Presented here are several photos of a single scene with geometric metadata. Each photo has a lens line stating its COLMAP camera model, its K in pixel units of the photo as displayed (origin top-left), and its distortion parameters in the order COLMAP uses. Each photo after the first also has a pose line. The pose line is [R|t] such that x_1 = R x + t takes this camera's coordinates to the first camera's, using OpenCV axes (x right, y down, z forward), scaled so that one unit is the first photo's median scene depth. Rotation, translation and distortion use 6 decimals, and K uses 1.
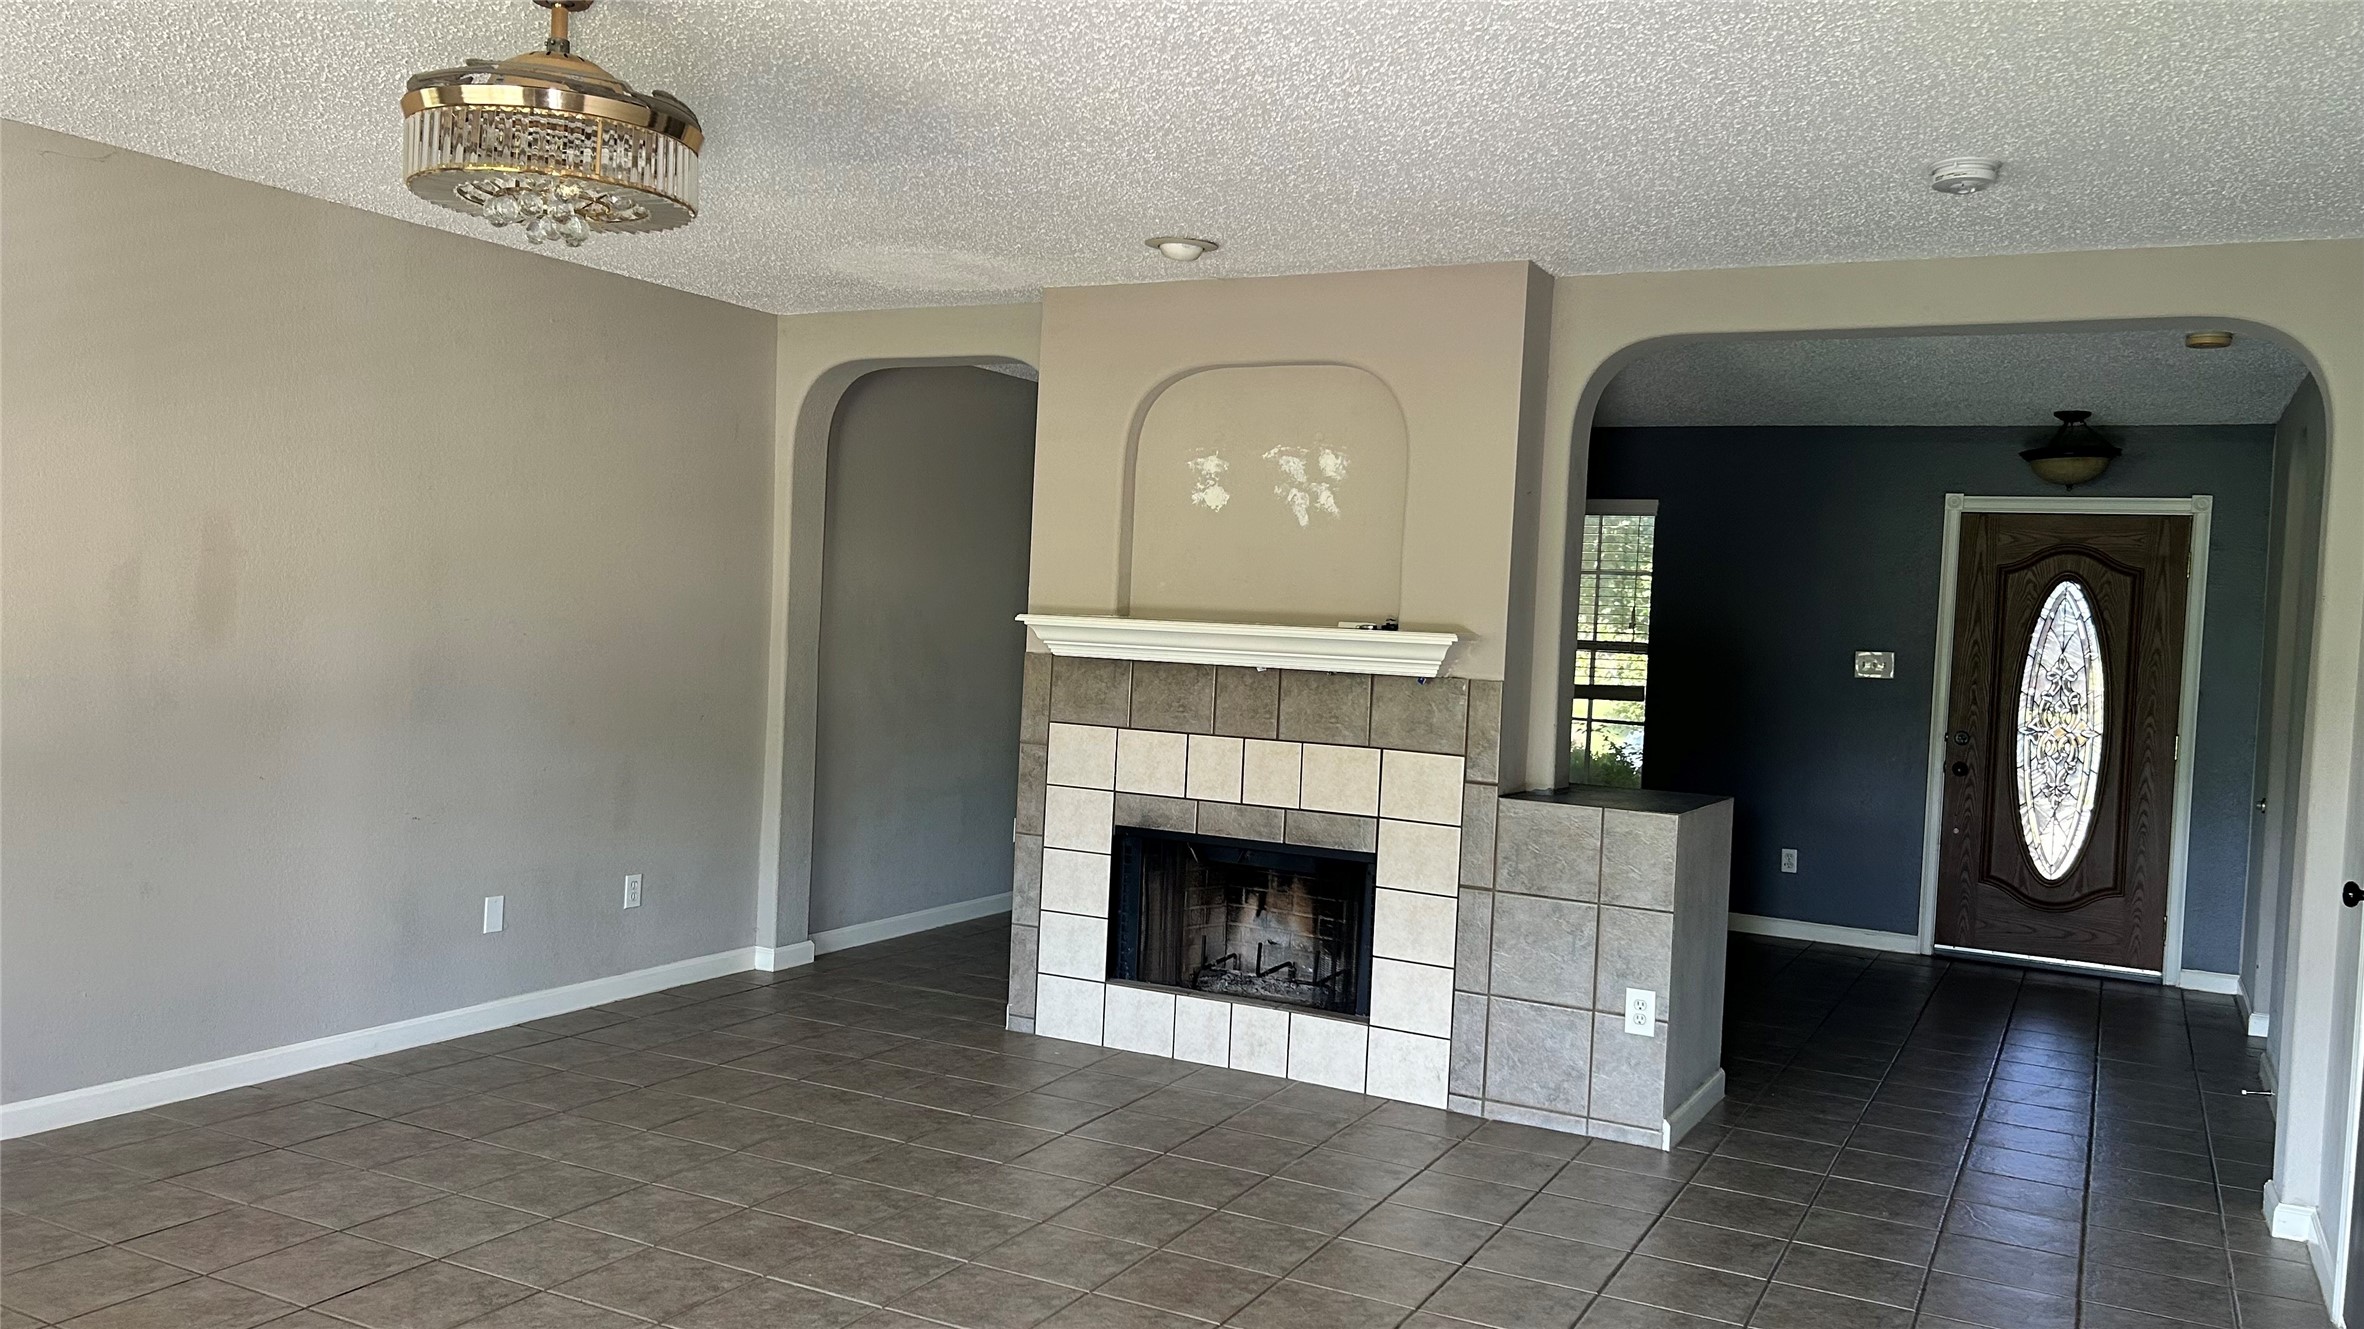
lens RADIAL K [[1778.2, 0, 1179.5], [0, 1778.2, 653.9], [0, 0, 1]] dist [0.063310, -0.078307]
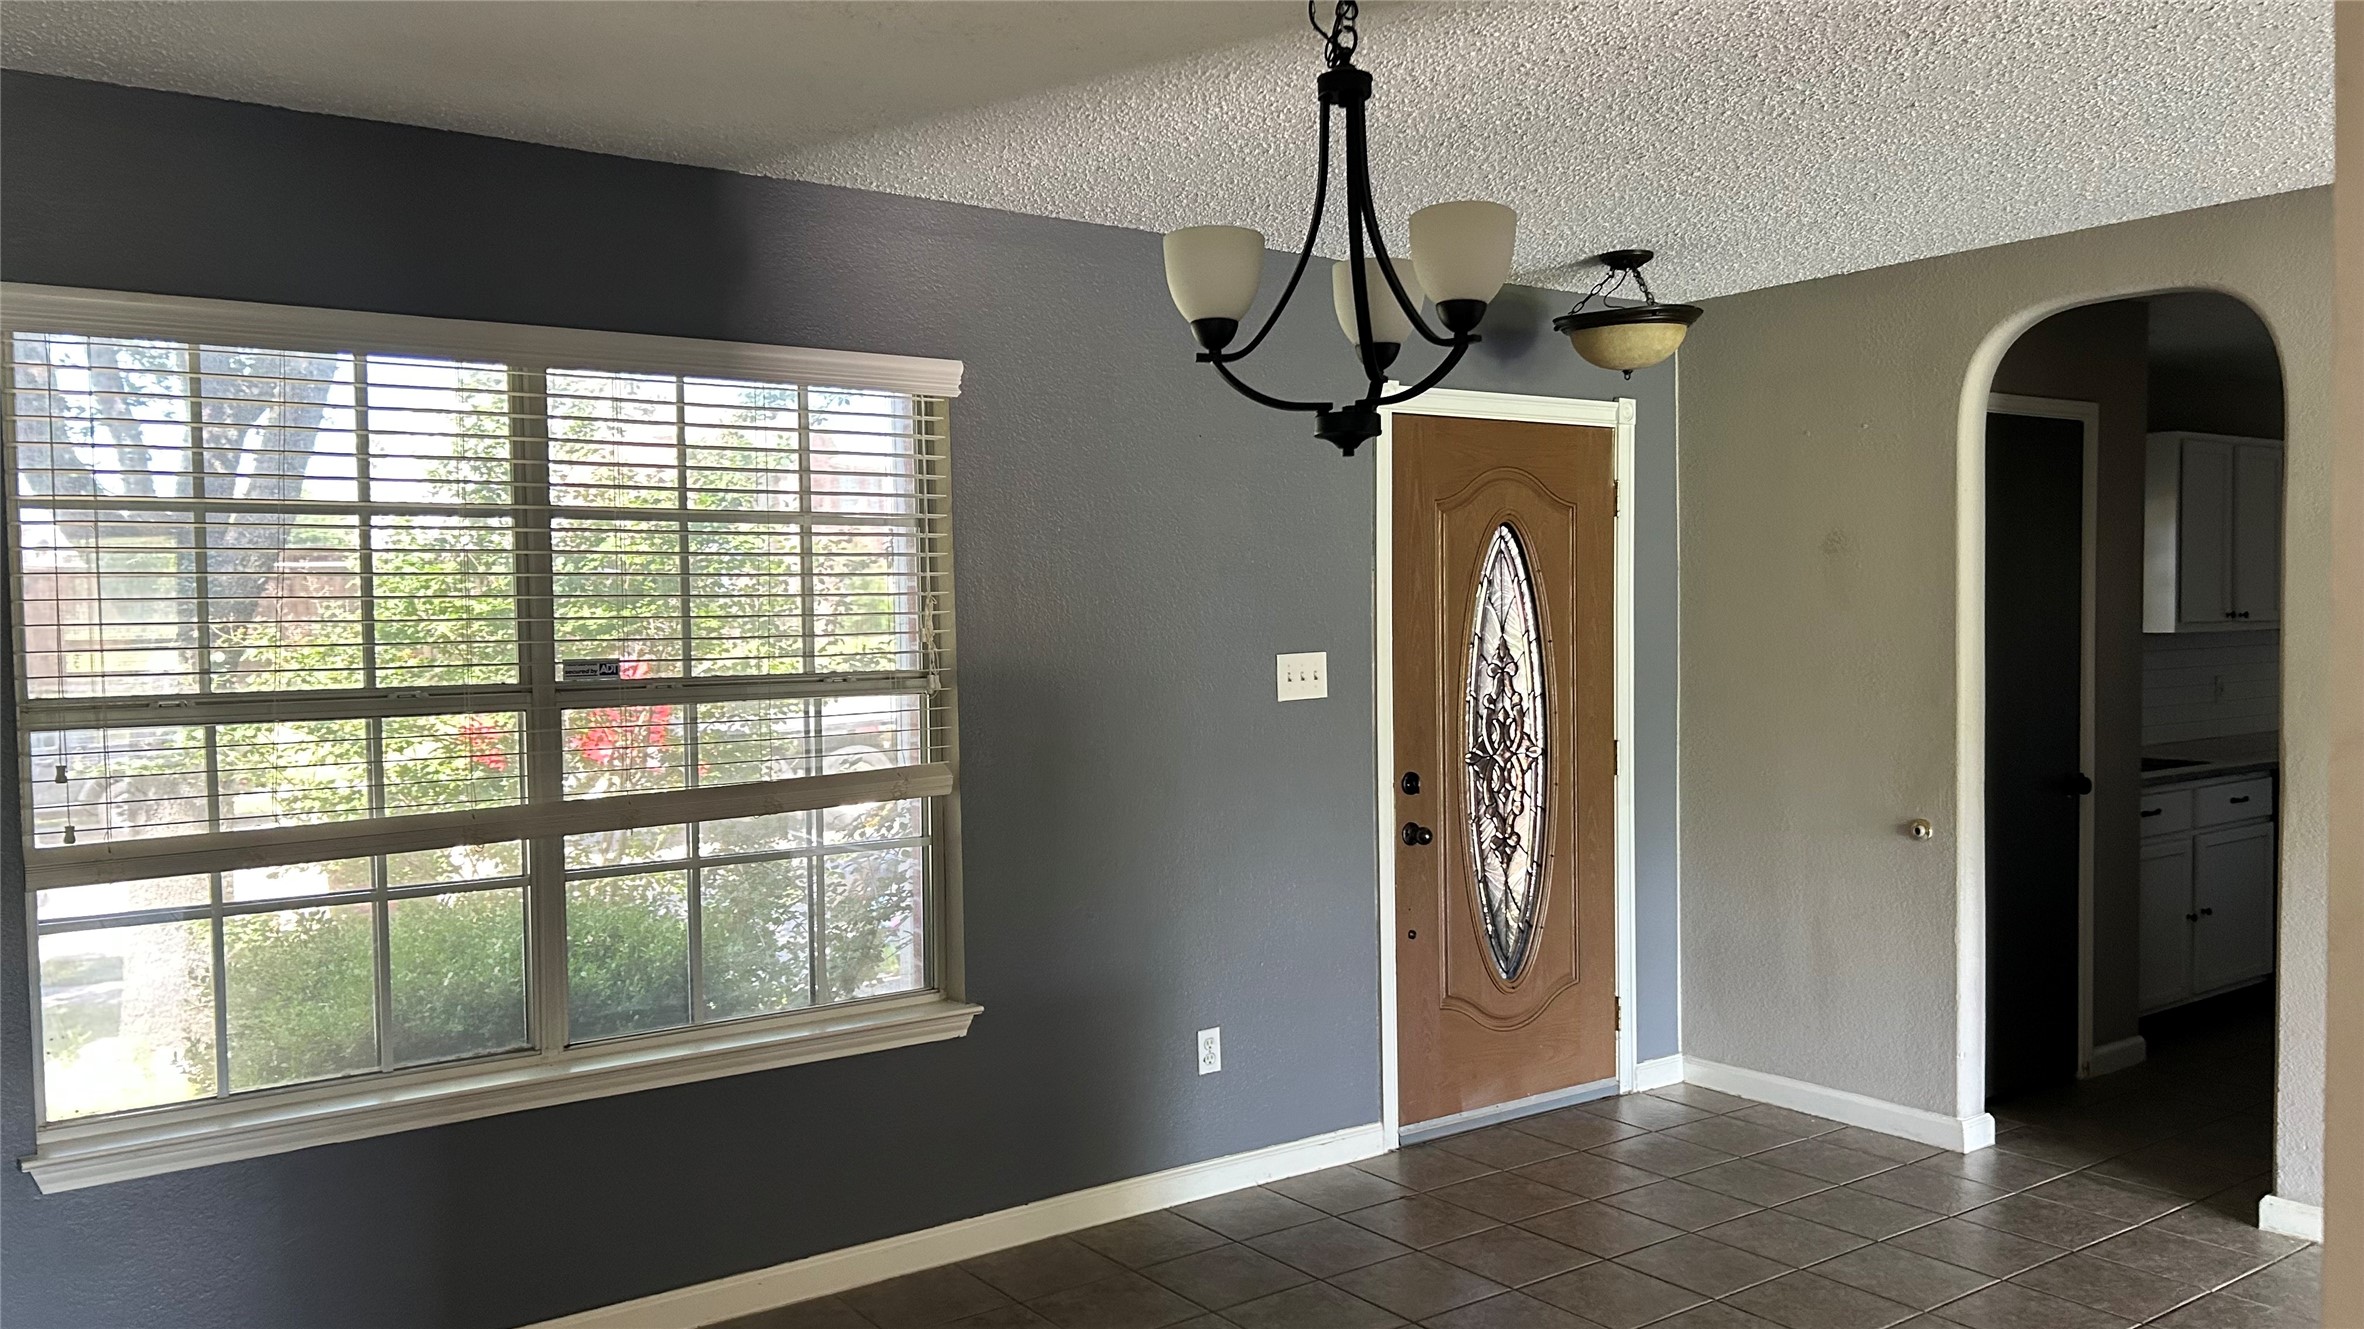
lens RADIAL K [[1778.2, 0, 1153.6], [0, 1778.2, 678.3], [0, 0, 1]] dist [0.063310, -0.078307]
pose [[0.439047, -0.086834, 0.894258, -0.217370], [0.054050, 0.996069, 0.070183, -0.055340], [-0.896837, 0.017521, 0.442015, 1.248844]]
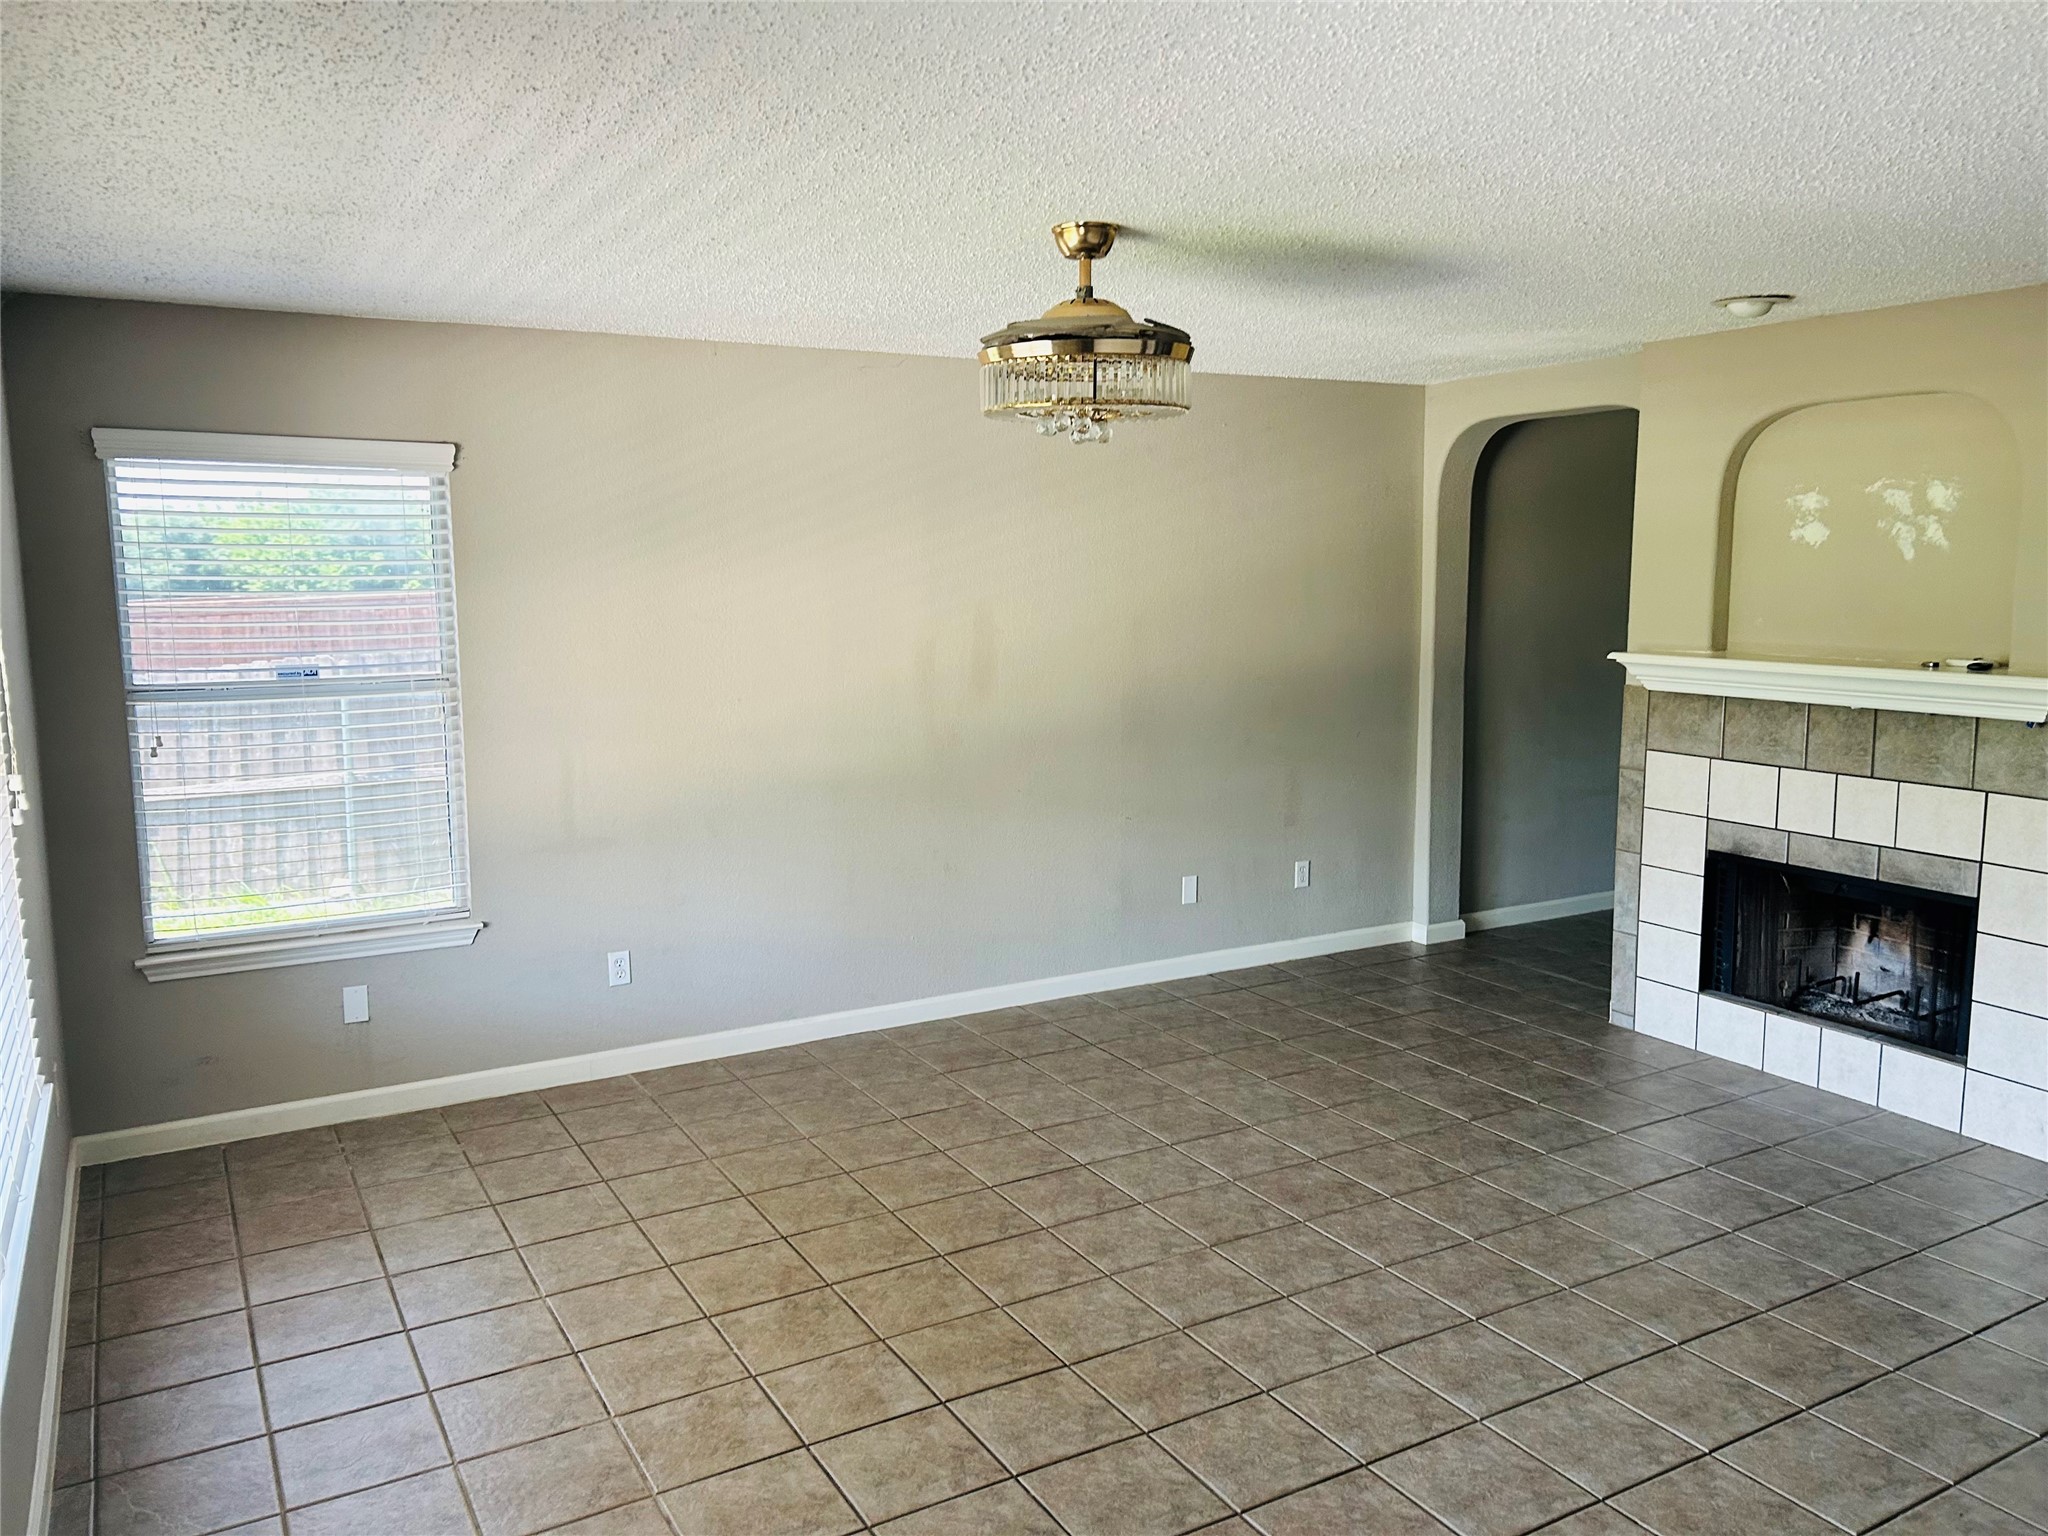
lens RADIAL K [[1537.2, 0, 1023.0], [0, 1537.2, 753.2], [0, 0, 1]] dist [0.060799, -0.070444]
pose [[0.838073, 0.017087, -0.545290, 0.134356], [0.034690, 0.995818, 0.084520, -0.057341], [0.544454, -0.089750, 0.833975, 0.004842]]
